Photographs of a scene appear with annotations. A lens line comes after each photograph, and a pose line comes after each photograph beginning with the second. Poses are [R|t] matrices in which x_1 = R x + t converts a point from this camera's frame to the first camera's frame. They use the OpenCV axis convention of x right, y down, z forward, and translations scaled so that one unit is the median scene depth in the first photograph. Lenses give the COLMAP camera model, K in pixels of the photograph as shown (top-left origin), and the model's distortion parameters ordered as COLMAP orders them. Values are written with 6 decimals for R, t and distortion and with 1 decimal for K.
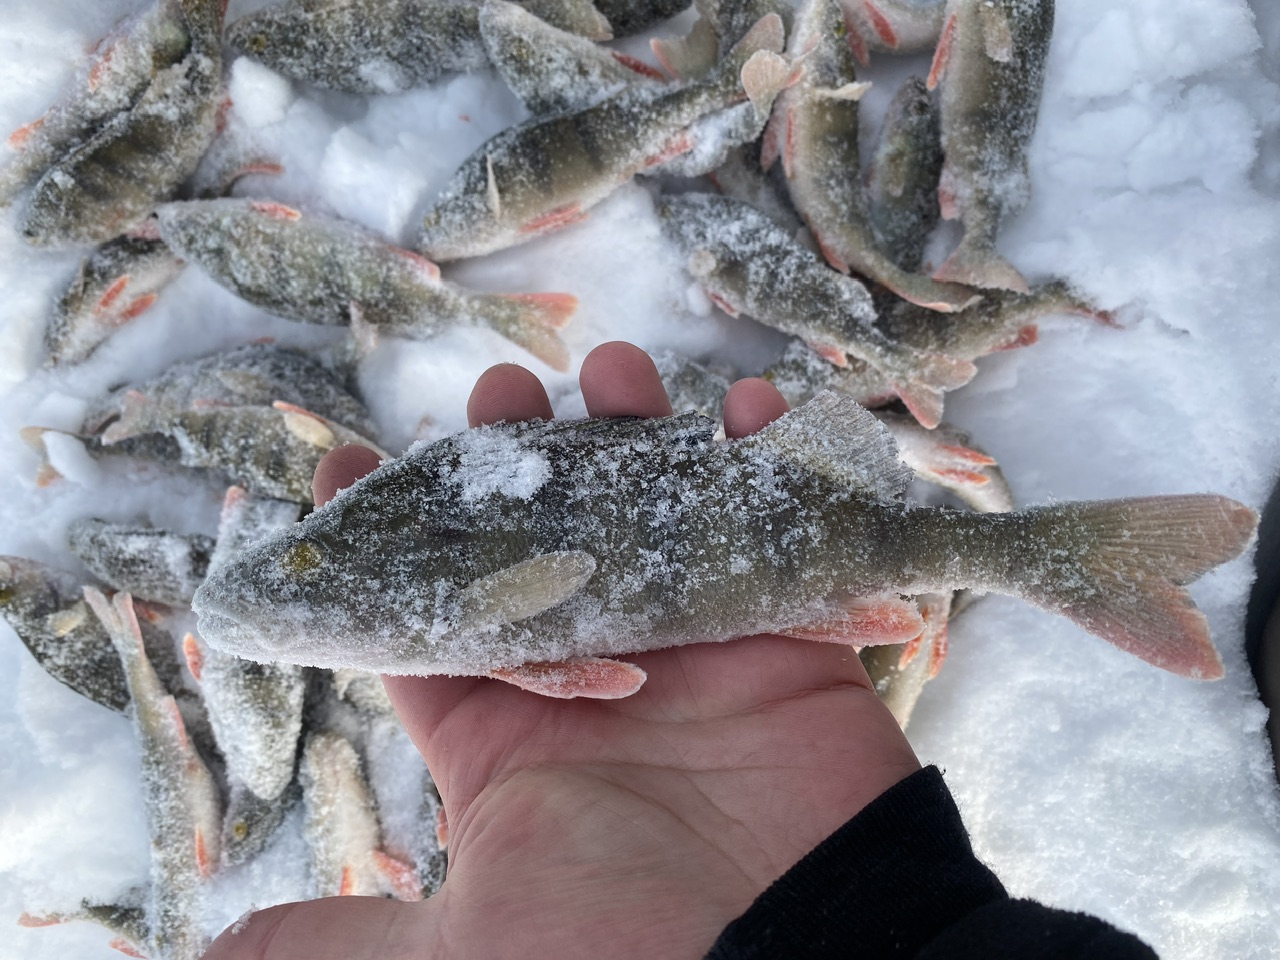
lens RADIAL K [[984.1, 0, 640.0], [0, 984.1, 480.0], [0, 0, 1]] dist [-0.000197, 0.008728]
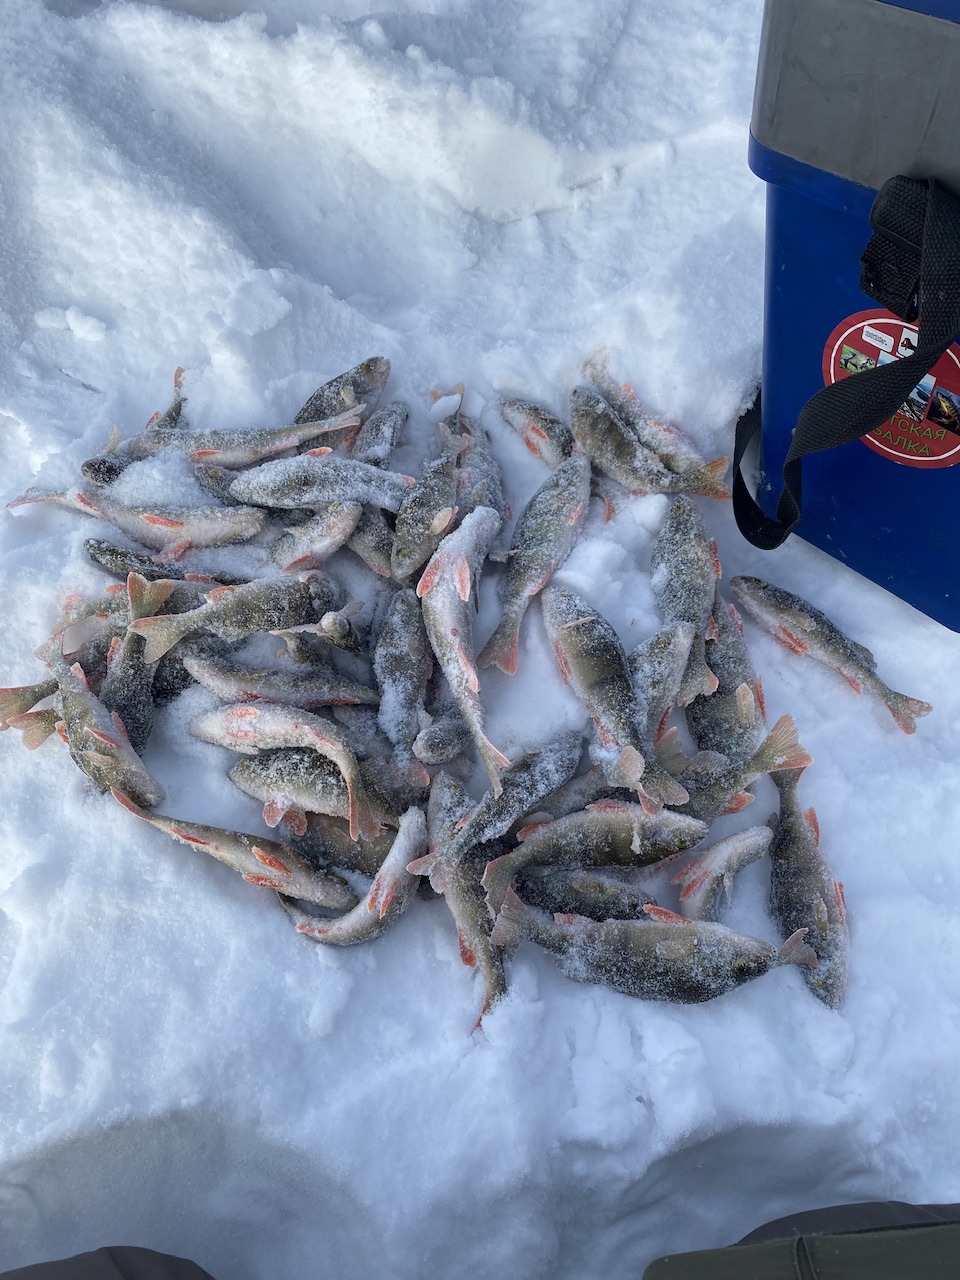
lens RADIAL K [[950.3, 0, 480.0], [0, 950.3, 640.0], [0, 0, 1]] dist [0.208165, -0.447105]
pose [[-0.060609, 0.933107, -0.354455, 0.429561], [-0.998151, -0.055036, 0.025793, -0.163425], [0.004560, 0.355363, 0.934717, -0.463543]]
